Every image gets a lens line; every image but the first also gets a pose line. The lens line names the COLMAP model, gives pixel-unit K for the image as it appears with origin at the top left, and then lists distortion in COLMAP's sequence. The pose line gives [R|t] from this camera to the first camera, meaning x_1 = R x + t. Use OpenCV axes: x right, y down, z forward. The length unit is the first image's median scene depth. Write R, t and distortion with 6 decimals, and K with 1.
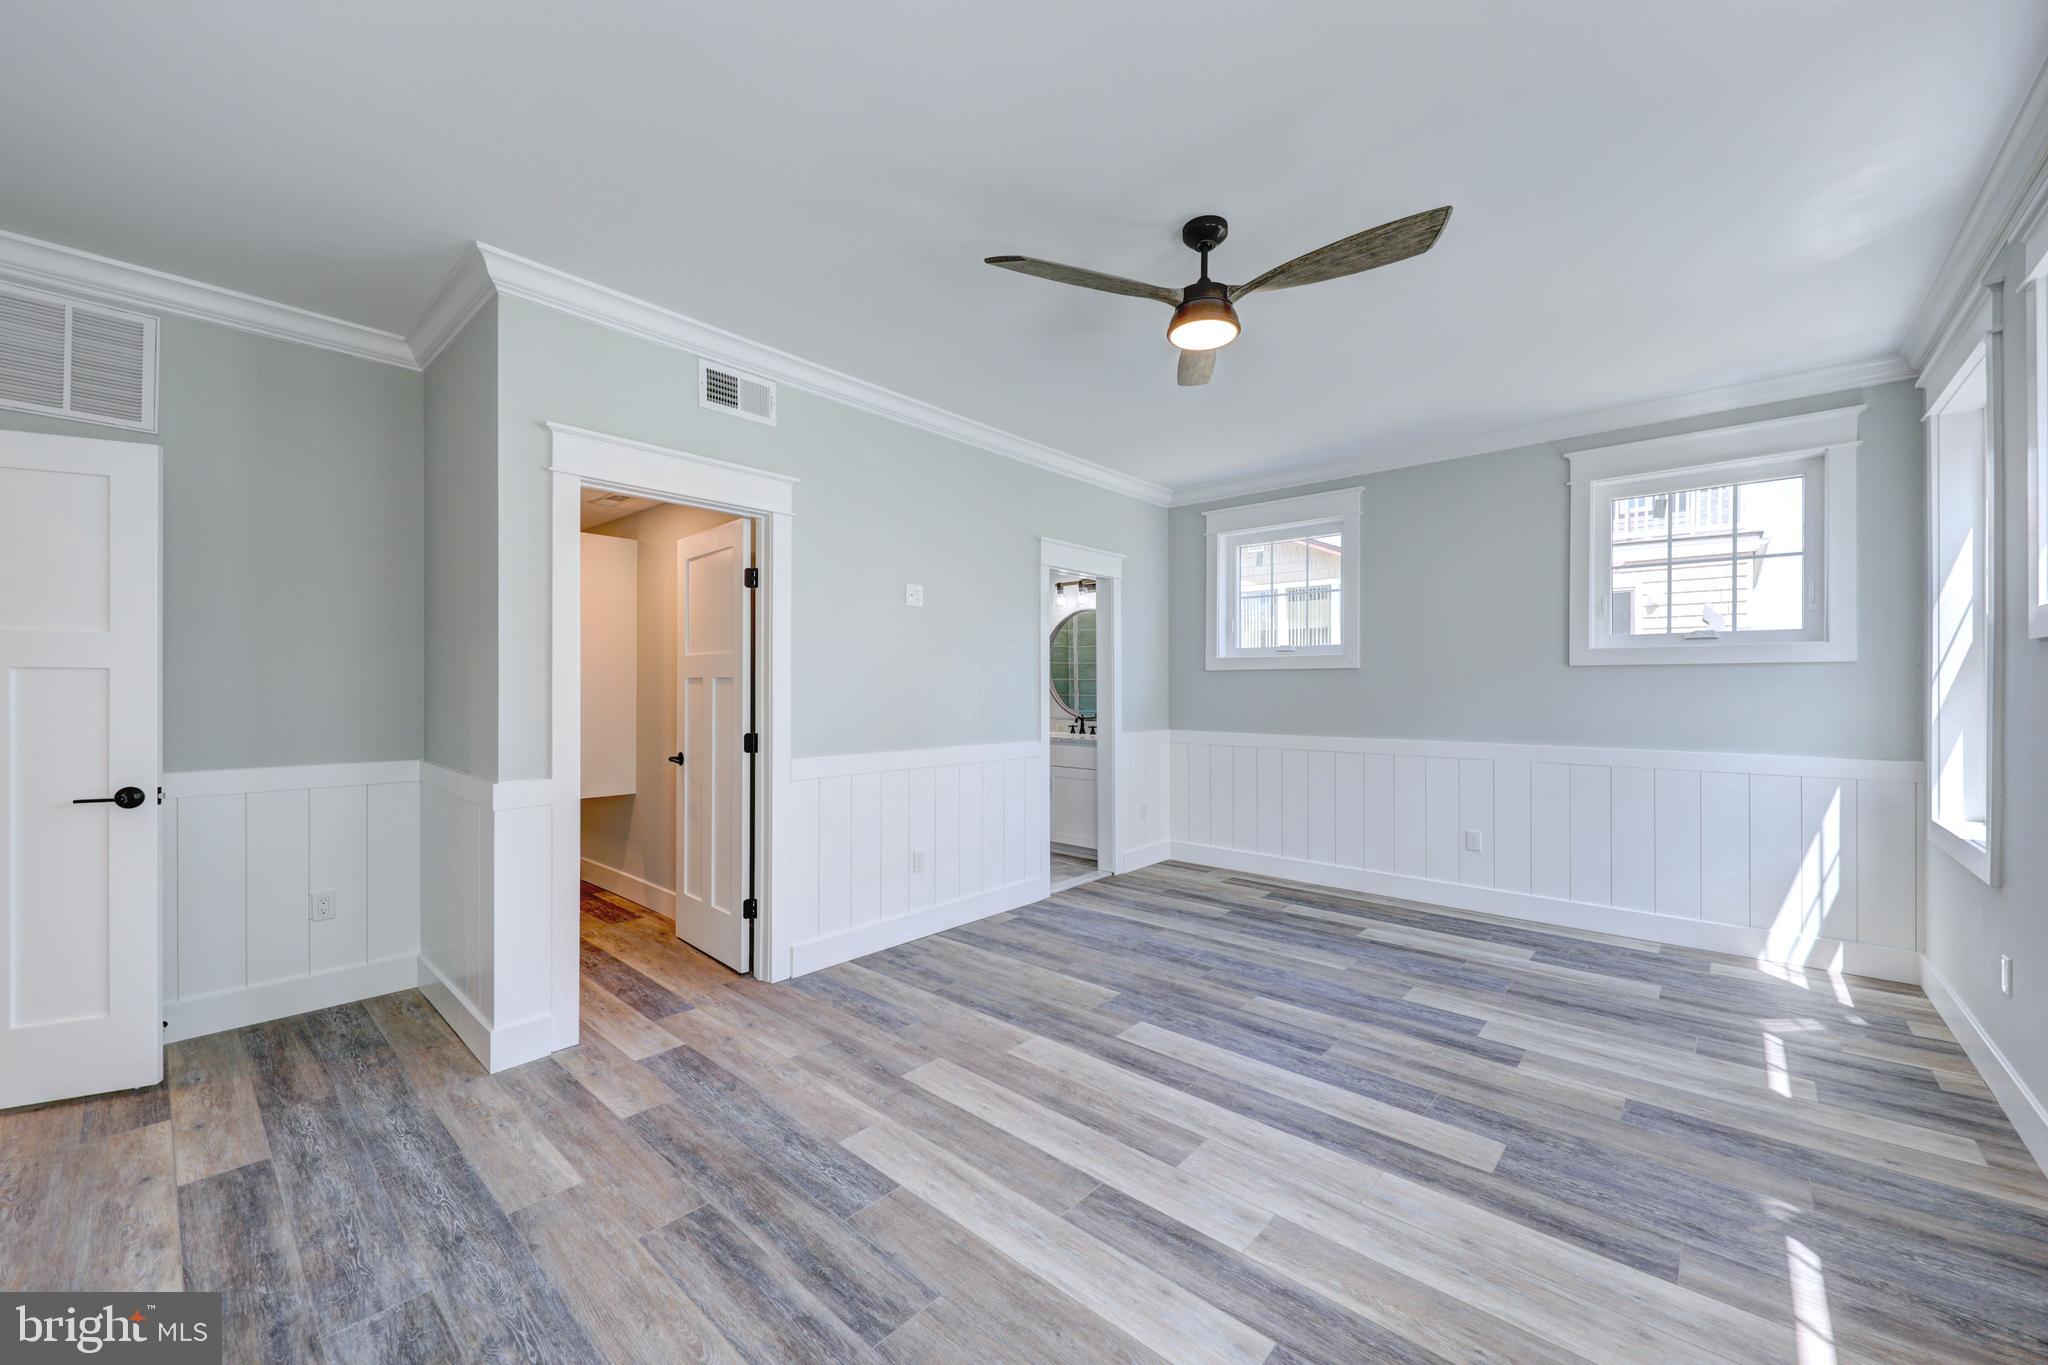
lens RADIAL K [[756.1, 0, 1020.7], [0, 756.1, 682.7], [0, 0, 1]] dist [0.002881, -0.001423]
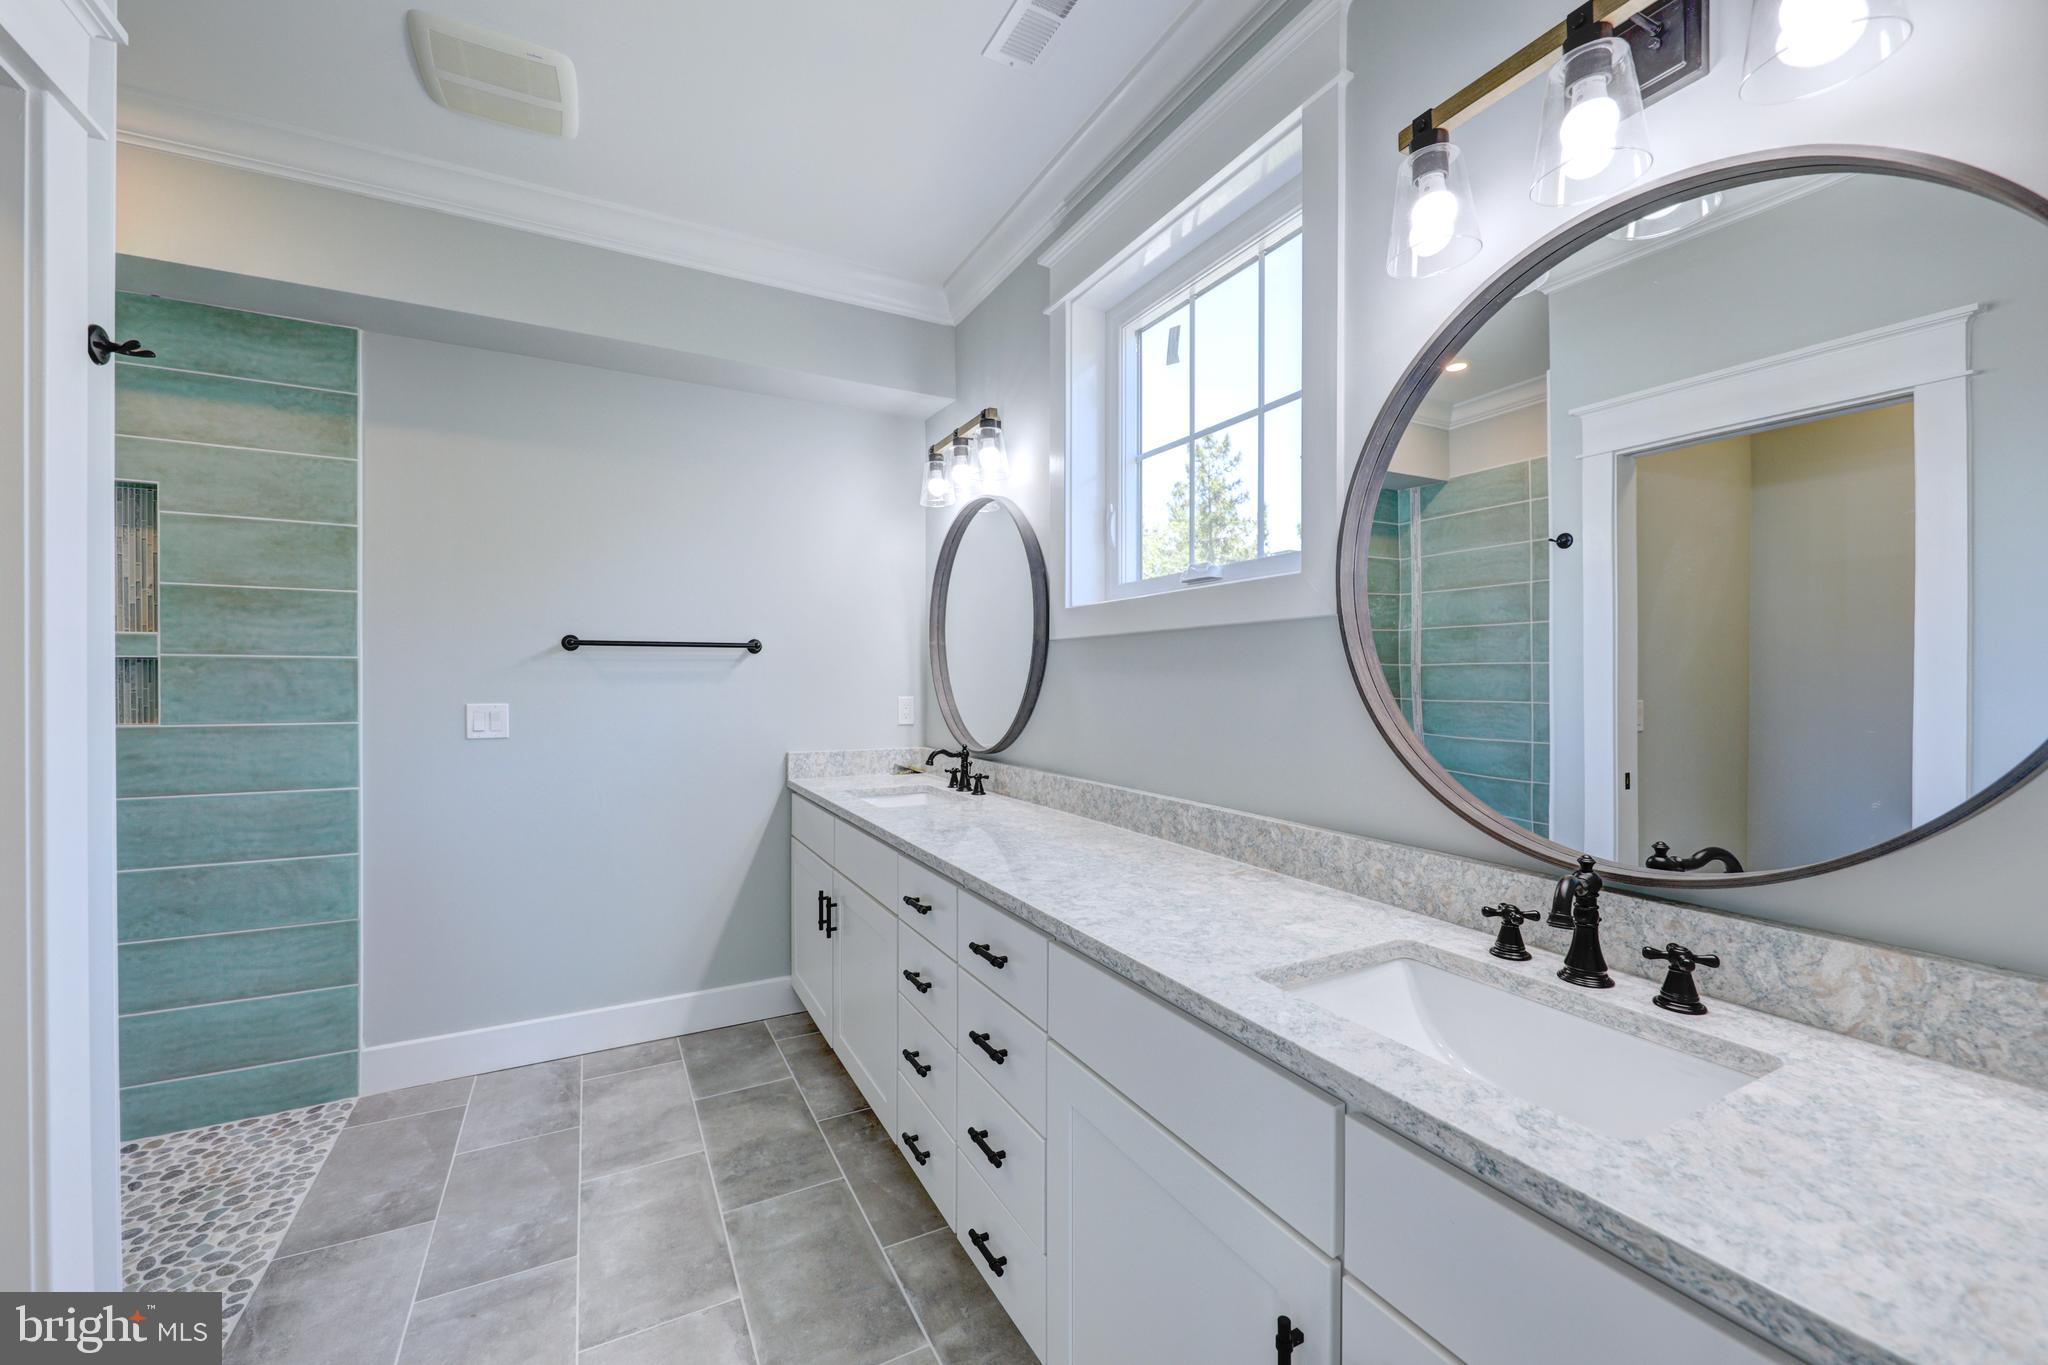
lens RADIAL K [[828.9, 0, 1027.2], [0, 828.9, 681.9], [0, 0, 1]] dist [0.006151, -0.001778]
pose [[0.944925, 0.002666, -0.327277, 0.034091], [-0.000745, 0.999982, 0.005998, 0.004892], [0.327288, -0.005424, 0.944909, 1.000064]]
